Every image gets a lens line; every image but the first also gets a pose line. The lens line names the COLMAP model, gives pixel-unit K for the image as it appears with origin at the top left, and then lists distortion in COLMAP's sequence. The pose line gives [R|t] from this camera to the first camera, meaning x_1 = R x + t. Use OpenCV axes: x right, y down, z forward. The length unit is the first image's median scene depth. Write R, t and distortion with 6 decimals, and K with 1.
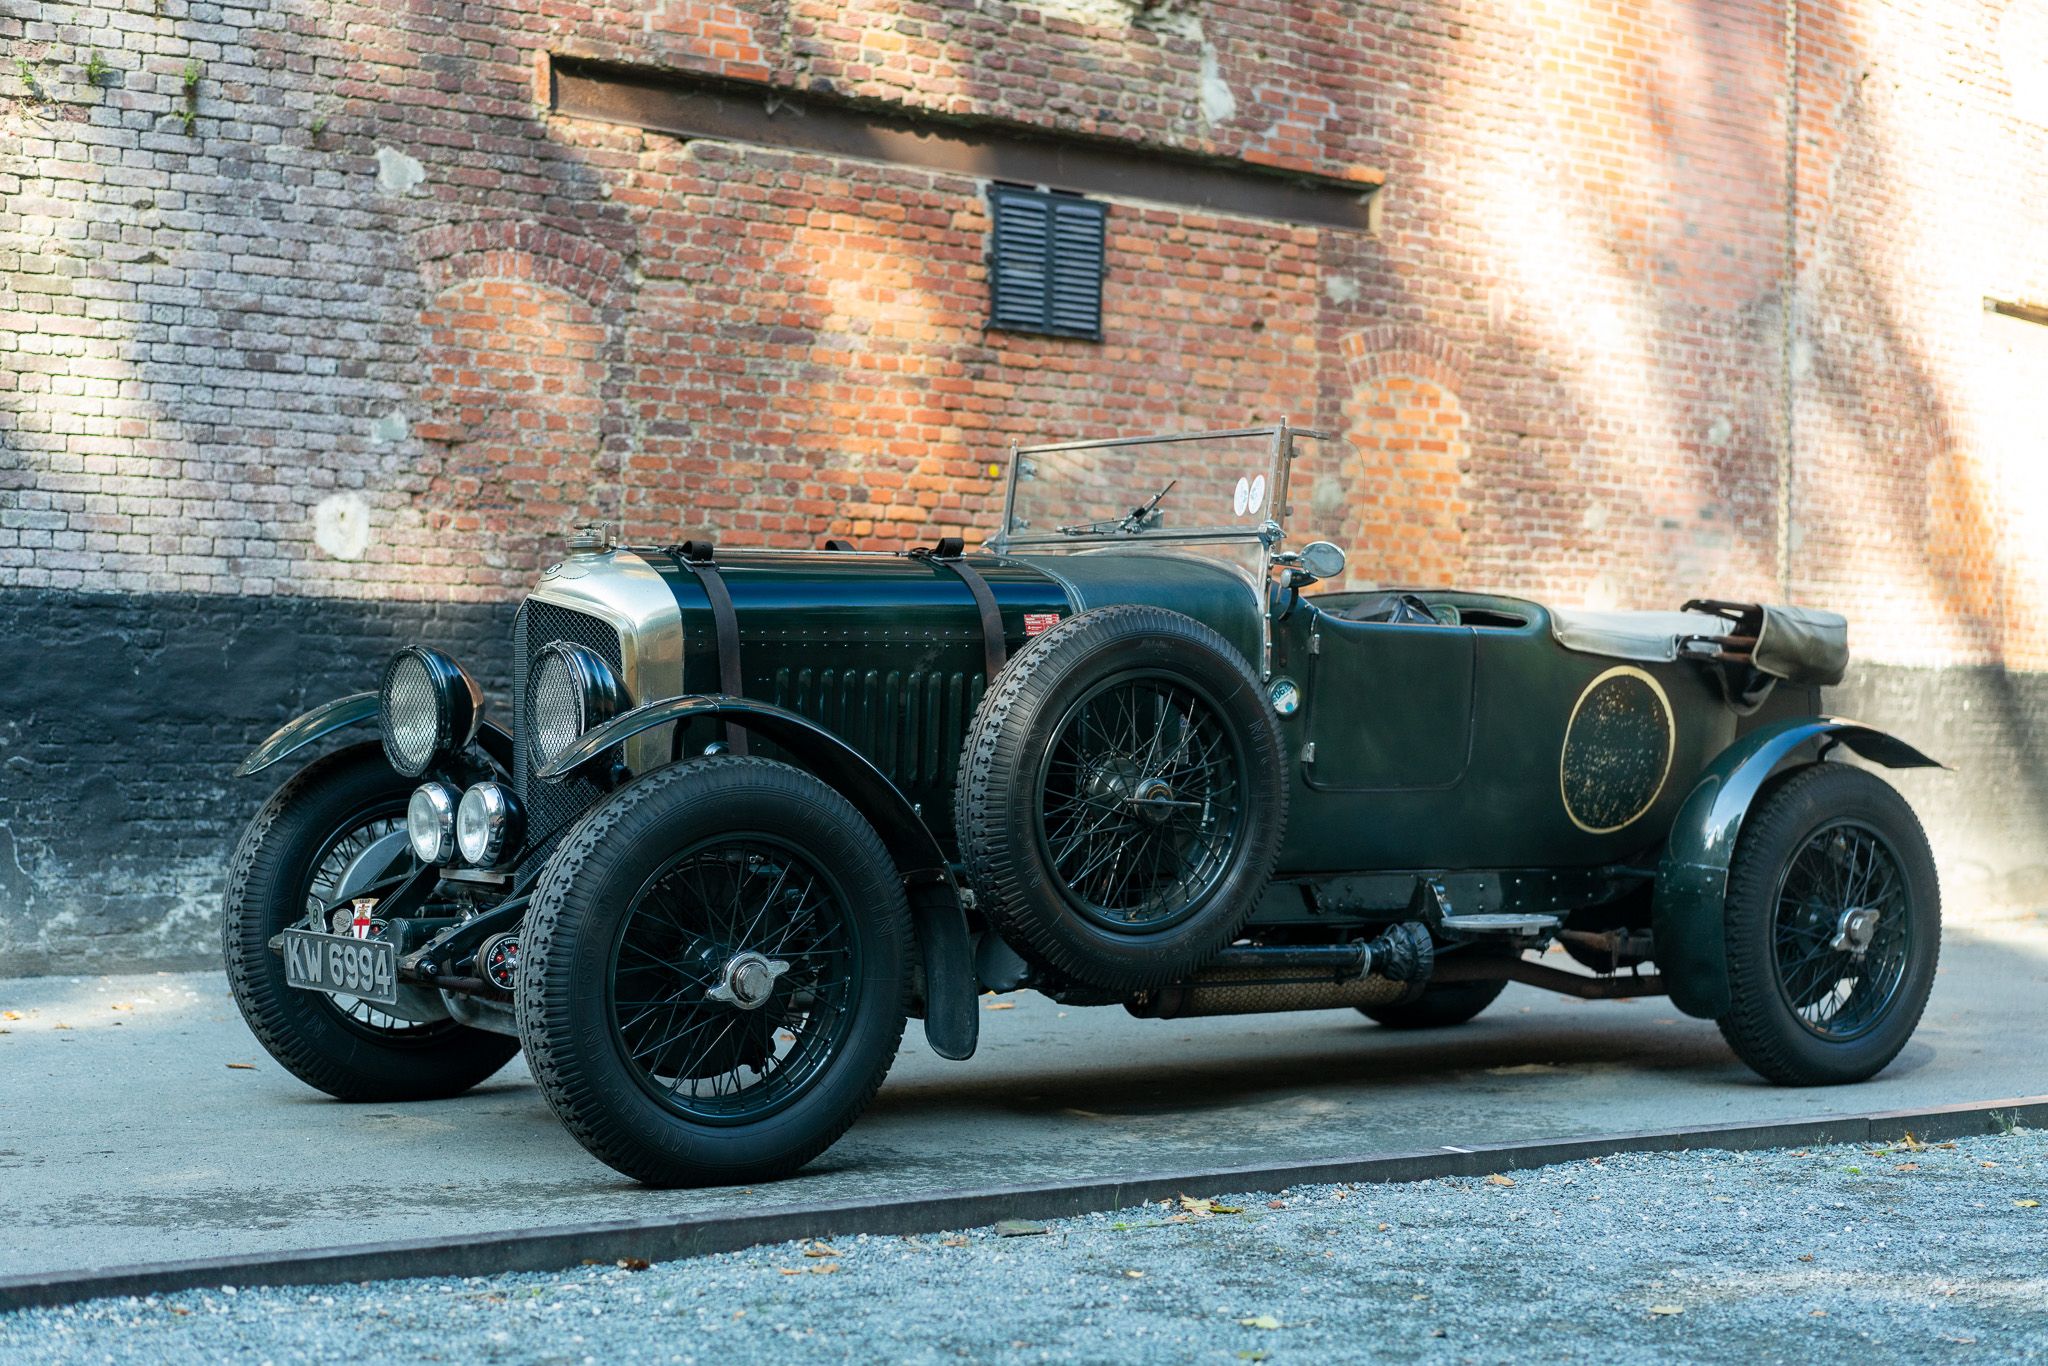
lens RADIAL K [[3146.9, 0, 1024.0], [0, 3146.9, 683.0], [0, 0, 1]] dist [0.030423, -0.292368]
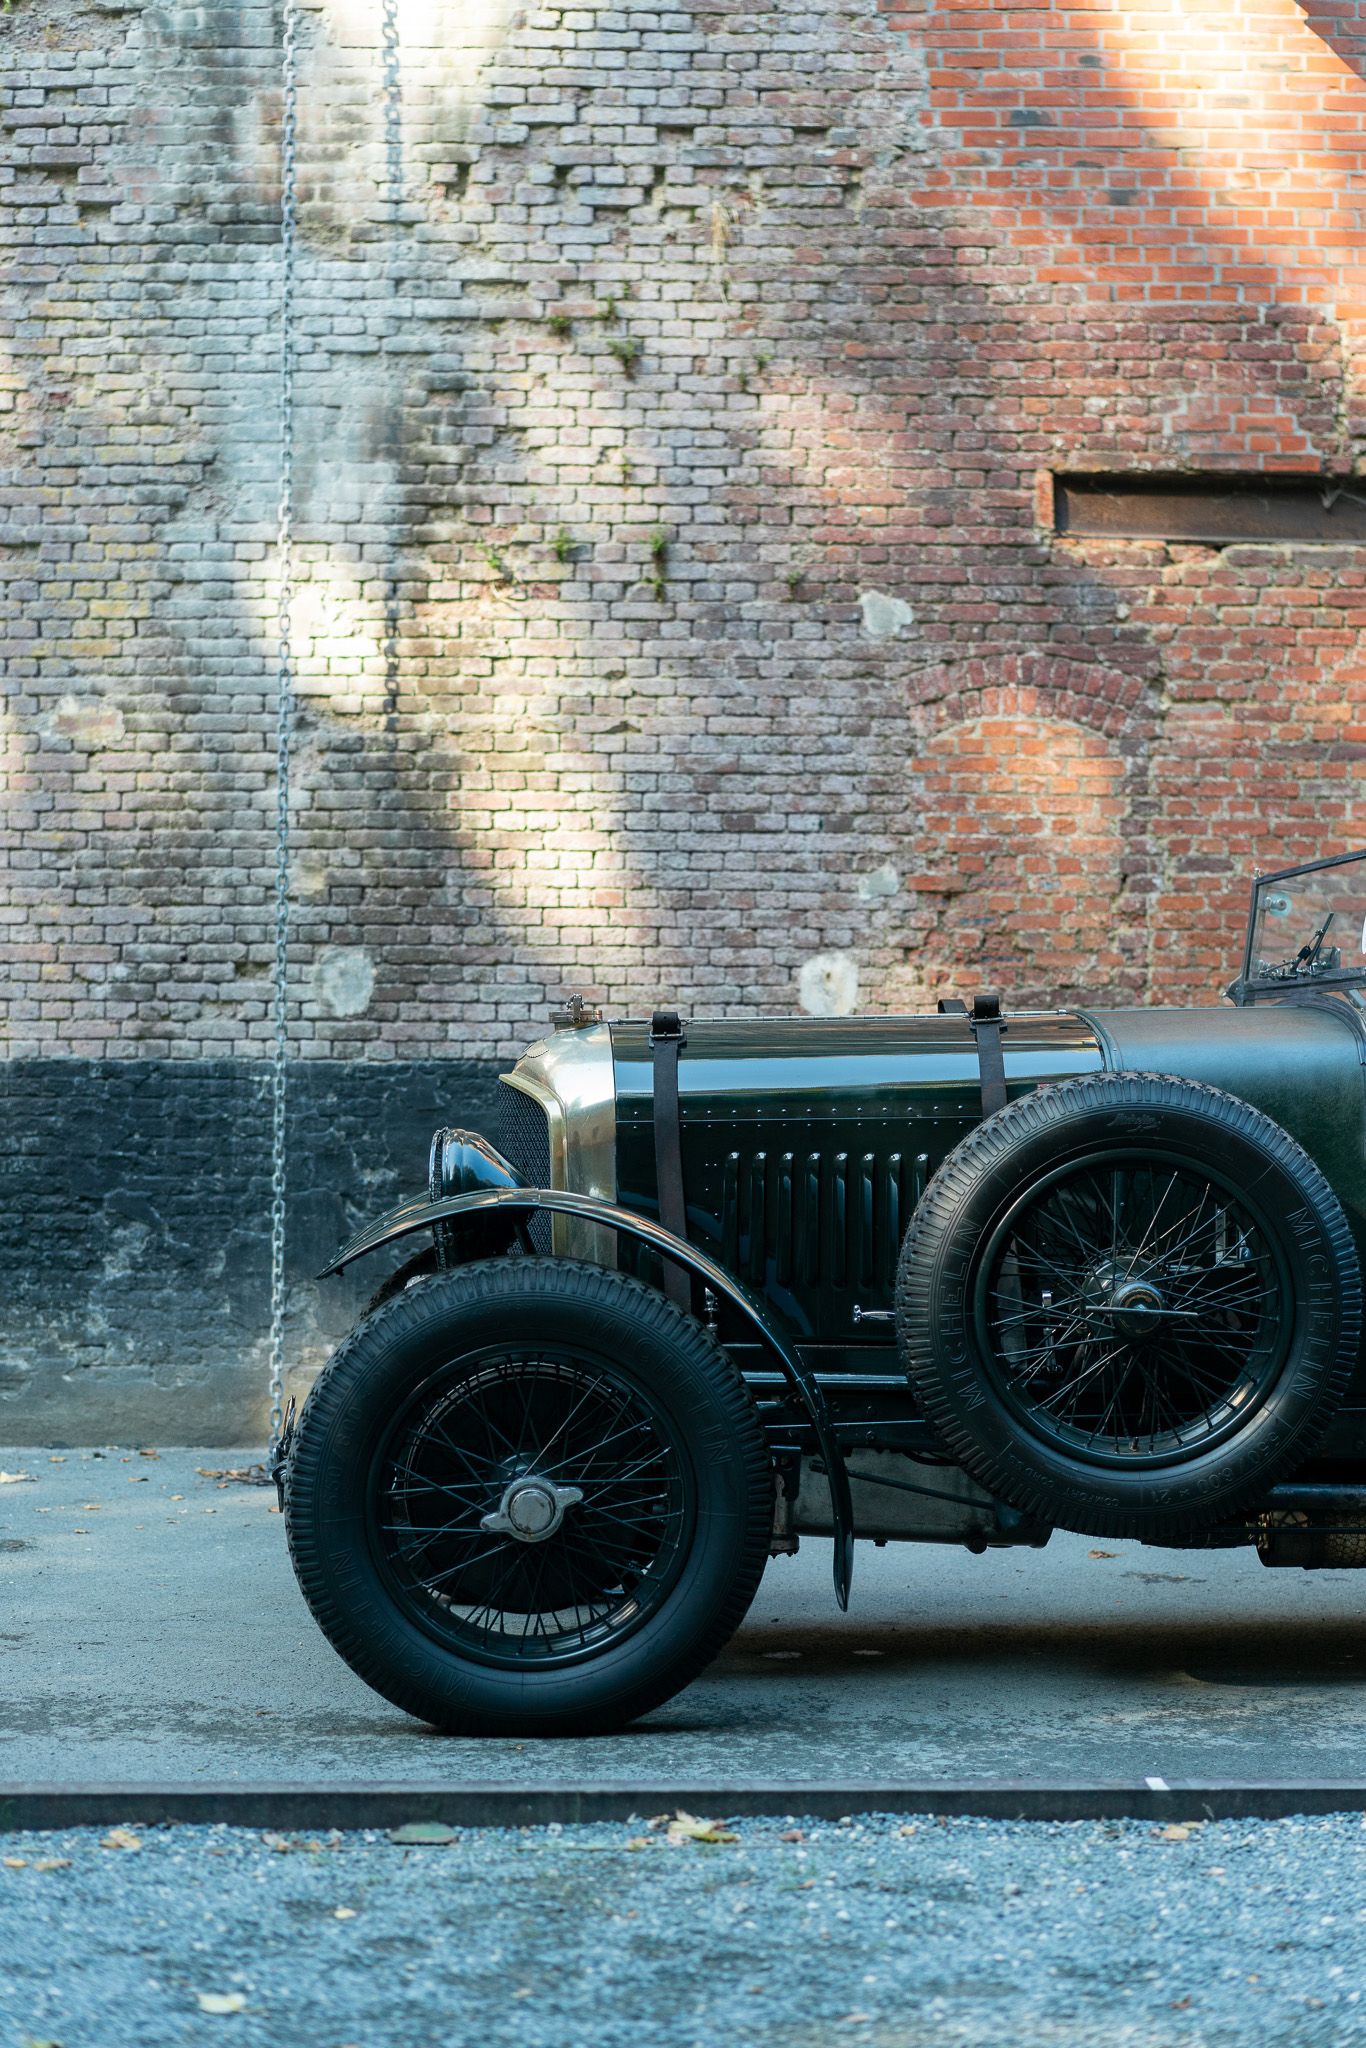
lens RADIAL K [[3146.9, 0, 708.8], [0, 3146.9, 1013.6], [0, 0, 1]] dist [0.030423, -0.292368]
pose [[0.843445, -0.030331, -0.536358, 0.260198], [0.013979, 0.999306, -0.034528, -0.008511], [0.537033, 0.021625, 0.843284, 0.160955]]
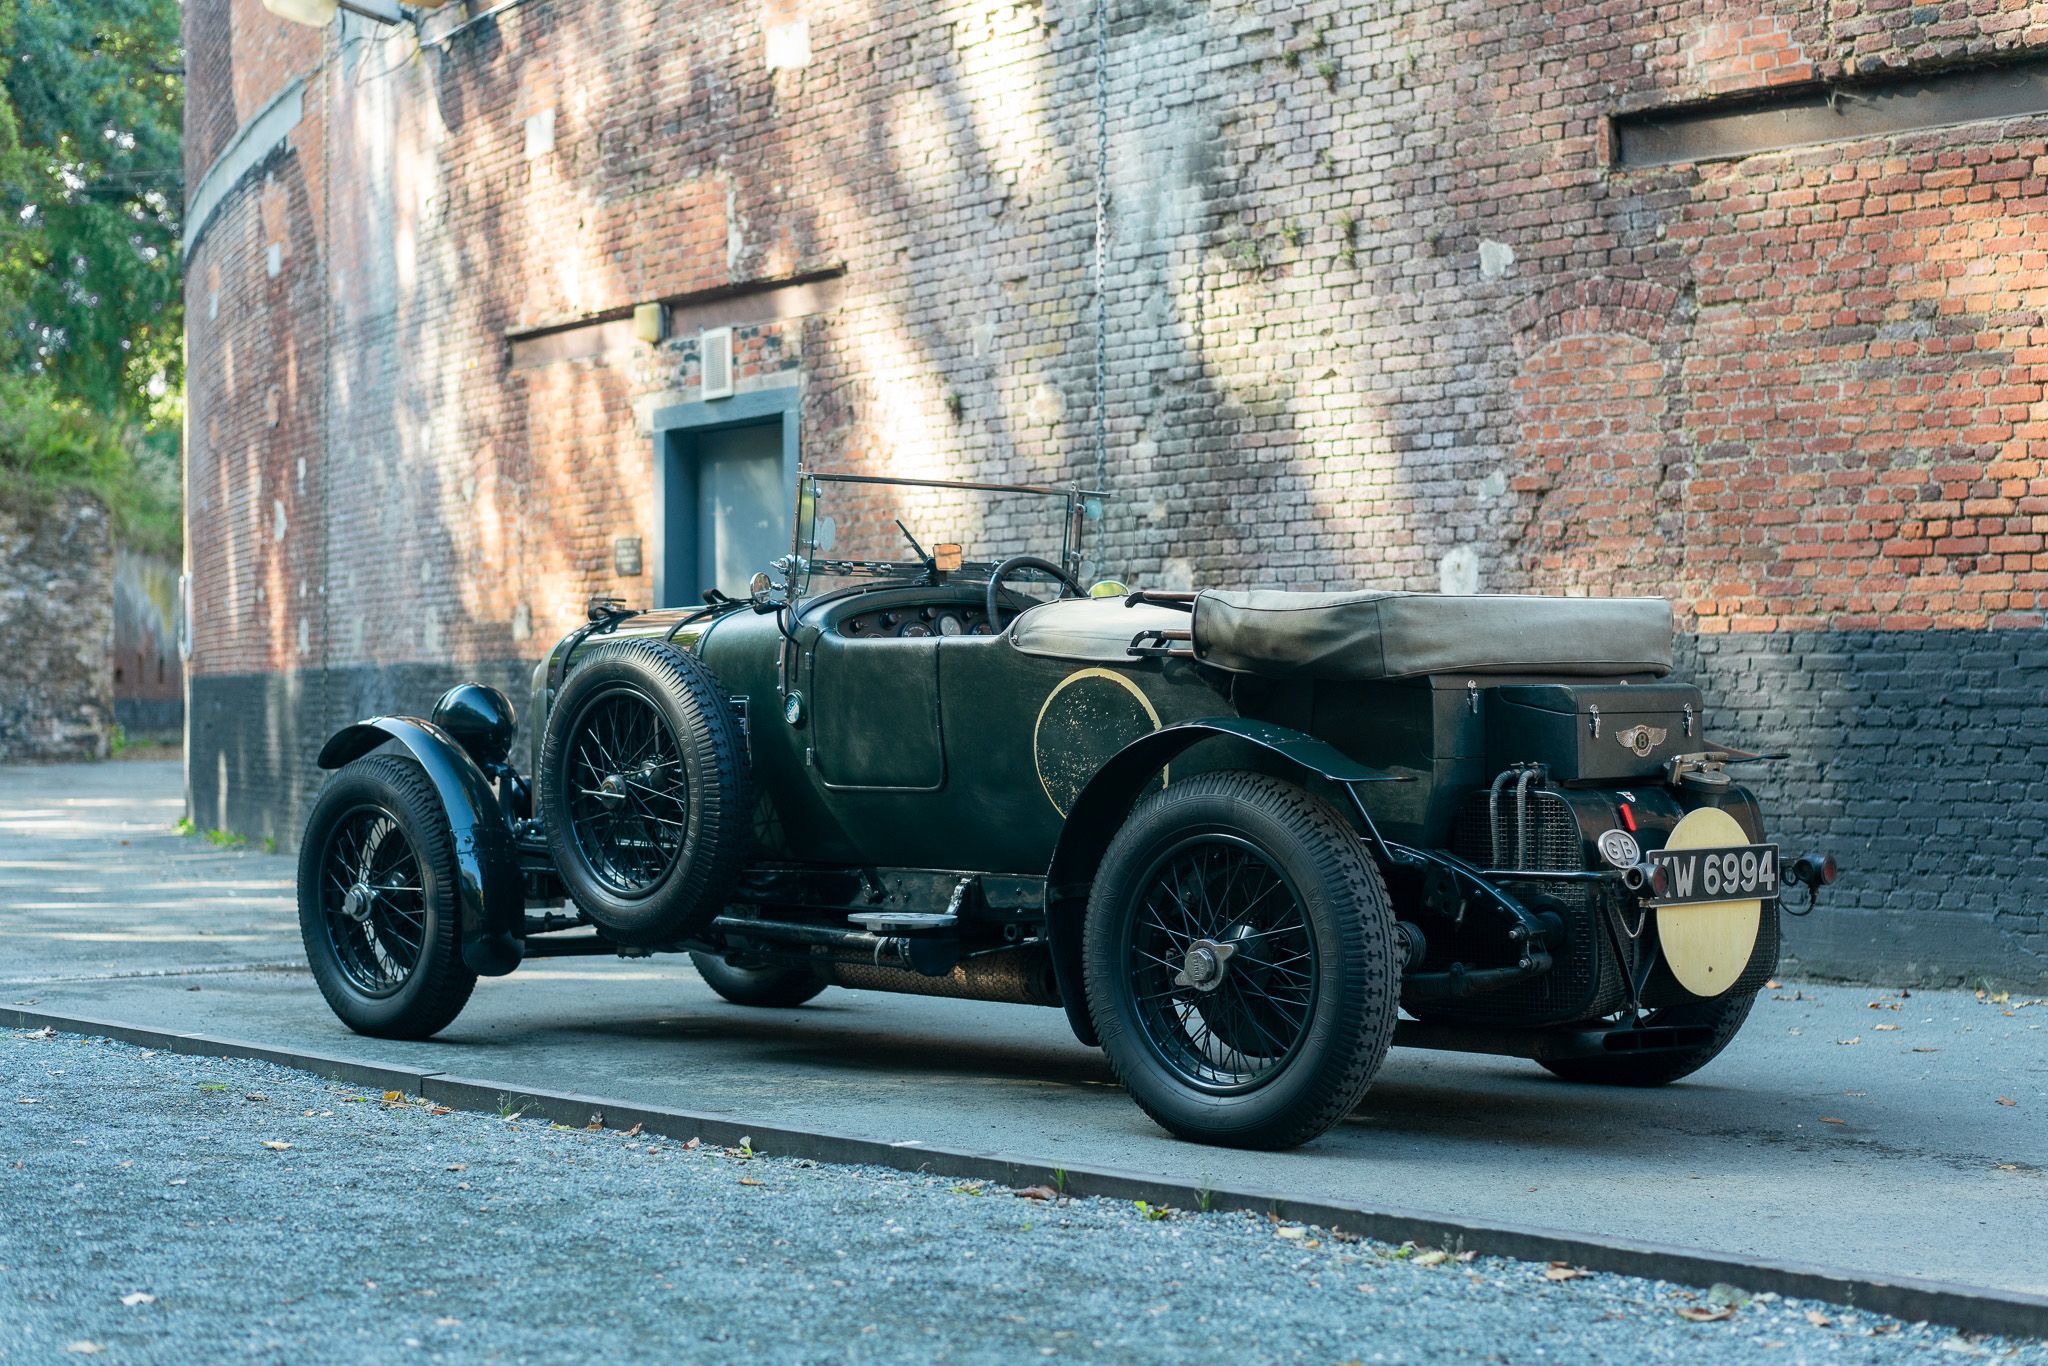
lens RADIAL K [[3146.9, 0, 1024.0], [0, 3146.9, 683.0], [0, 0, 1]] dist [0.030423, -0.292368]
pose [[0.146574, -0.028684, -0.988784, 0.870571], [0.009045, 0.999577, -0.027656, 0.019548], [0.989158, -0.004890, 0.146772, 0.648070]]
